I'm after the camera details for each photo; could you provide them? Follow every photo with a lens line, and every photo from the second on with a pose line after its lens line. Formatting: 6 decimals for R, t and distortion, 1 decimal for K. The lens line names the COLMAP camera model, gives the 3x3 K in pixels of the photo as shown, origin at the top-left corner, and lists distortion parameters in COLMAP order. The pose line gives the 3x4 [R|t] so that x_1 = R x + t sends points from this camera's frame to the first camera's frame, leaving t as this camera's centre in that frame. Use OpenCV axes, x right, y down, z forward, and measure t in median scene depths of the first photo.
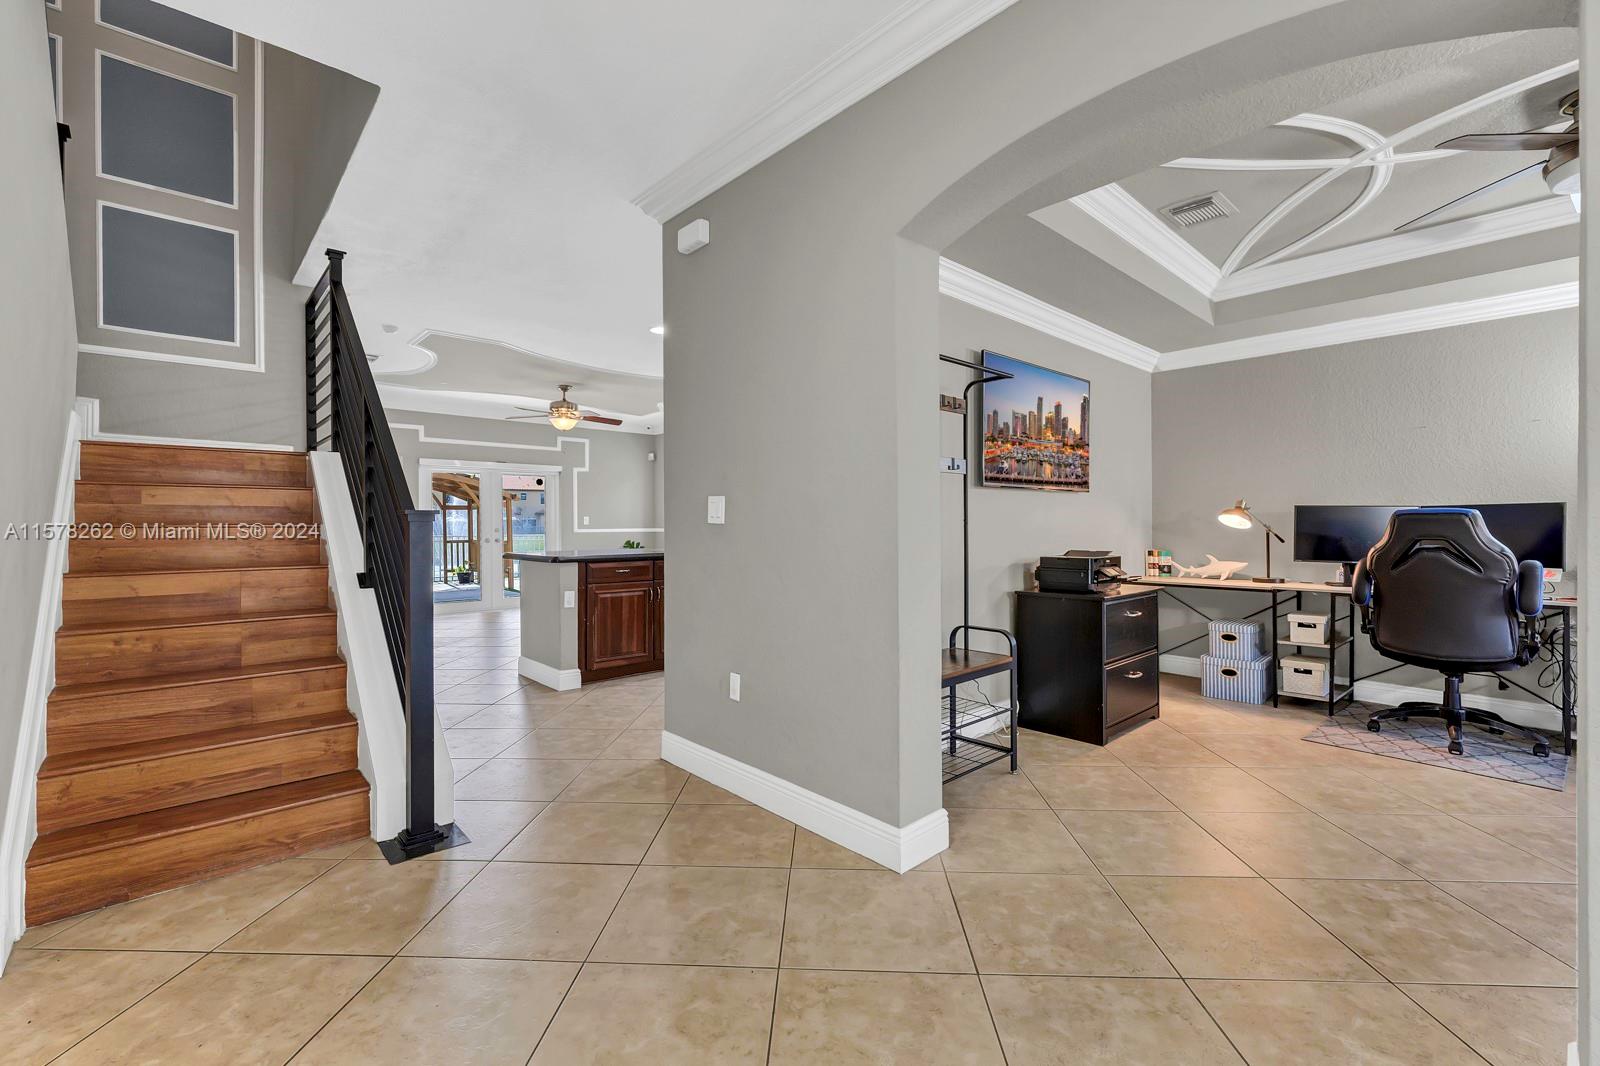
lens RADIAL K [[681.7, 0, 803.2], [0, 681.7, 525.4], [0, 0, 1]] dist [-0.000518, -0.000391]
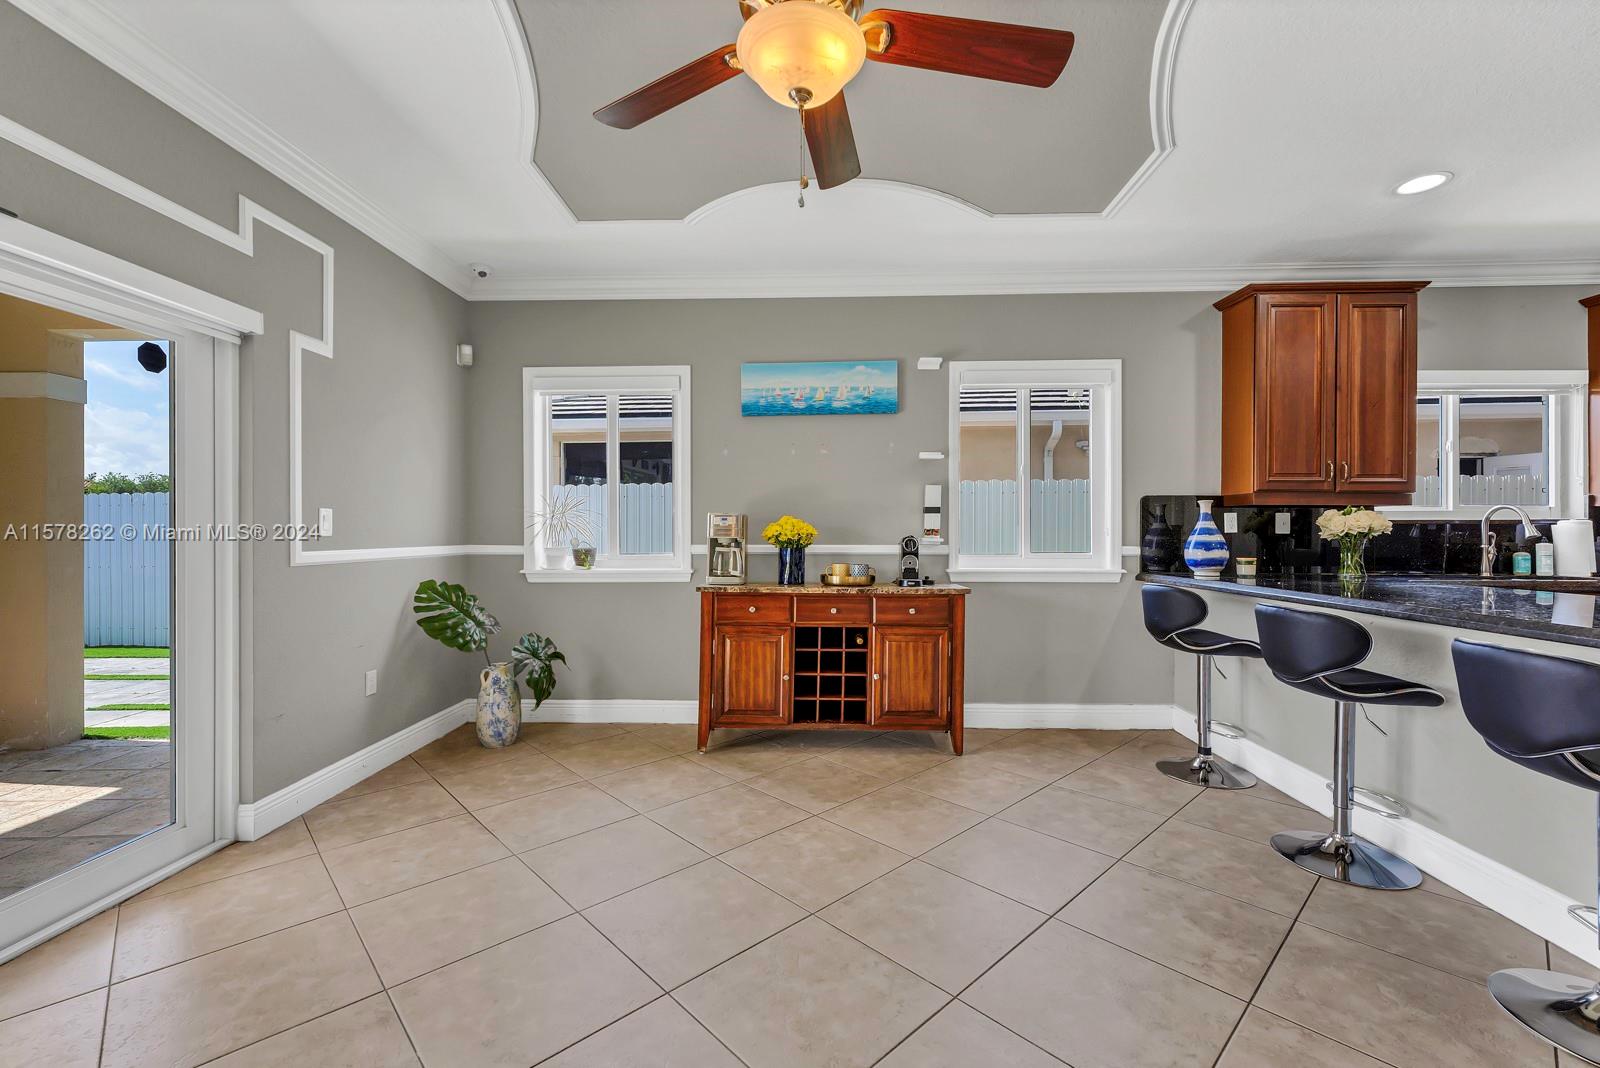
lens RADIAL K [[672.4, 0, 810.0], [0, 672.4, 530.1], [0, 0, 1]] dist [0.002698, 0.000349]
pose [[0.696158, 0.005206, 0.717870, -1.515206], [-0.000465, 0.999977, -0.006802, -0.007224], [-0.717889, 0.004401, 0.696144, 2.577125]]
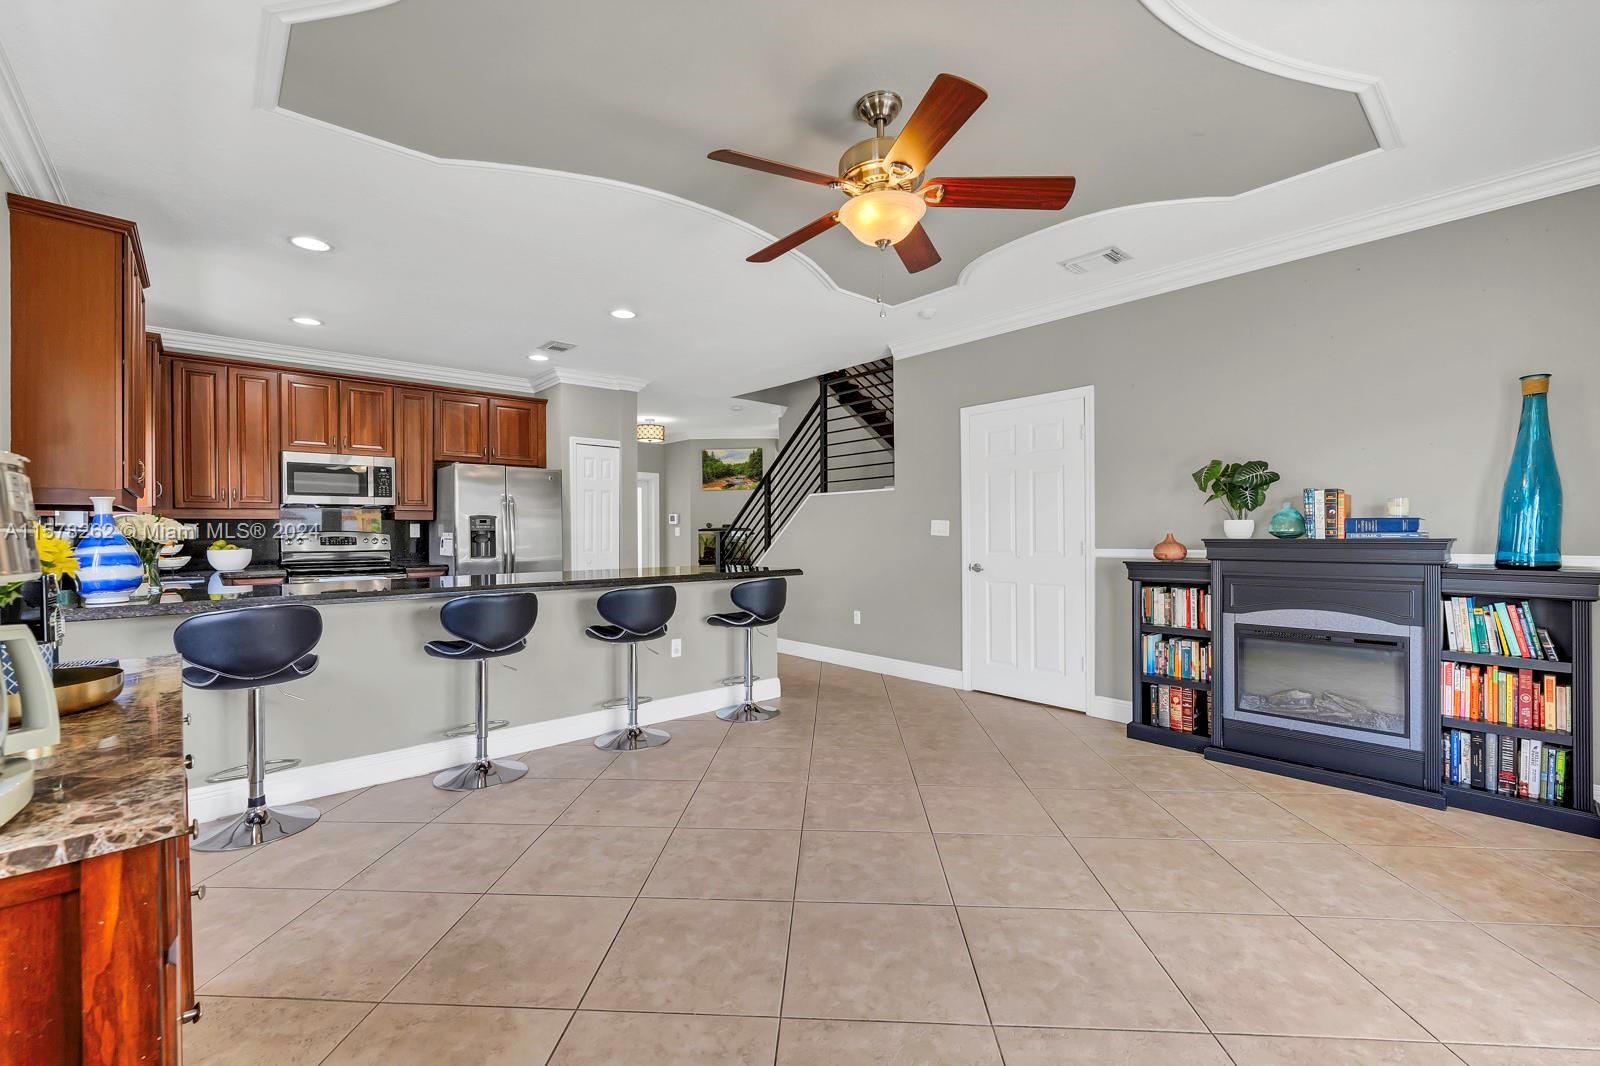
lens RADIAL K [[677.6, 0, 796.8], [0, 677.6, 534.3], [0, 0, 1]] dist [0.001658, -0.000317]
pose [[-0.999692, 0.009173, 0.023040, -0.964811], [0.009267, 0.999949, 0.004011, -0.018637], [-0.023002, 0.004223, -0.999727, 3.975452]]
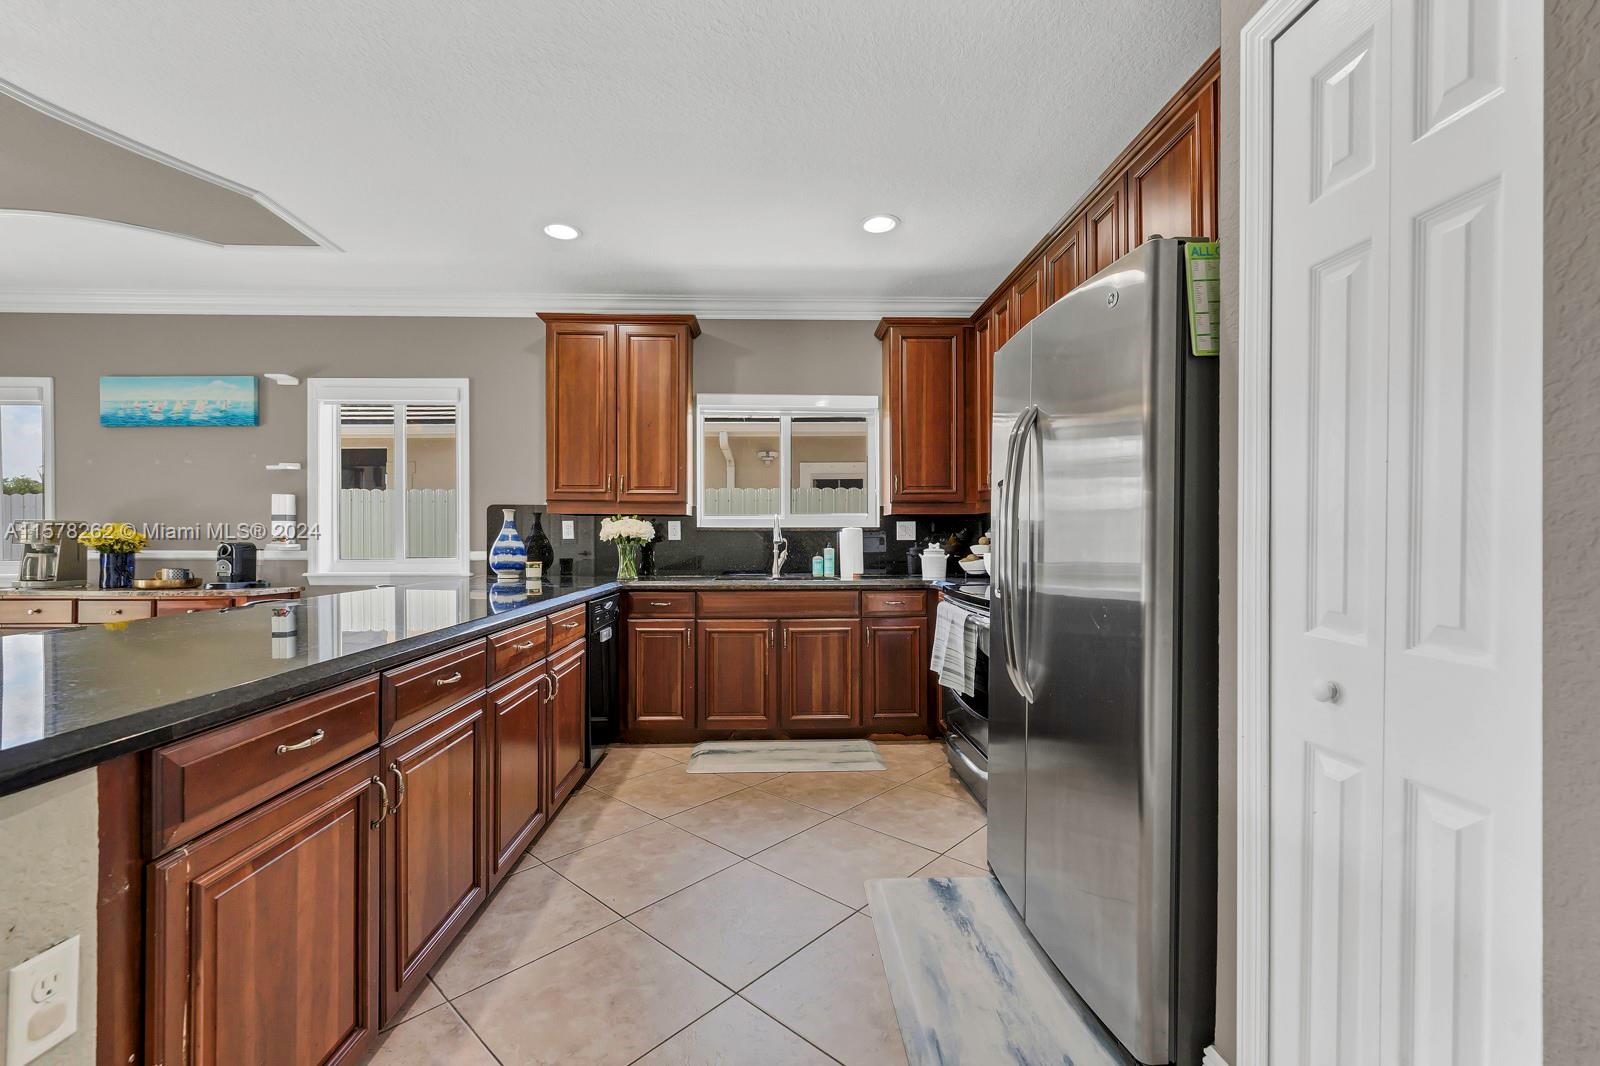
lens RADIAL K [[674.7, 0, 794.4], [0, 674.7, 543.3], [0, 0, 1]] dist [0.001331, -0.000173]
pose [[0.645570, -0.001277, 0.763700, -0.666581], [-0.000036, 0.999999, 0.001703, -0.004383], [-0.763701, -0.001127, 0.645569, 1.433525]]
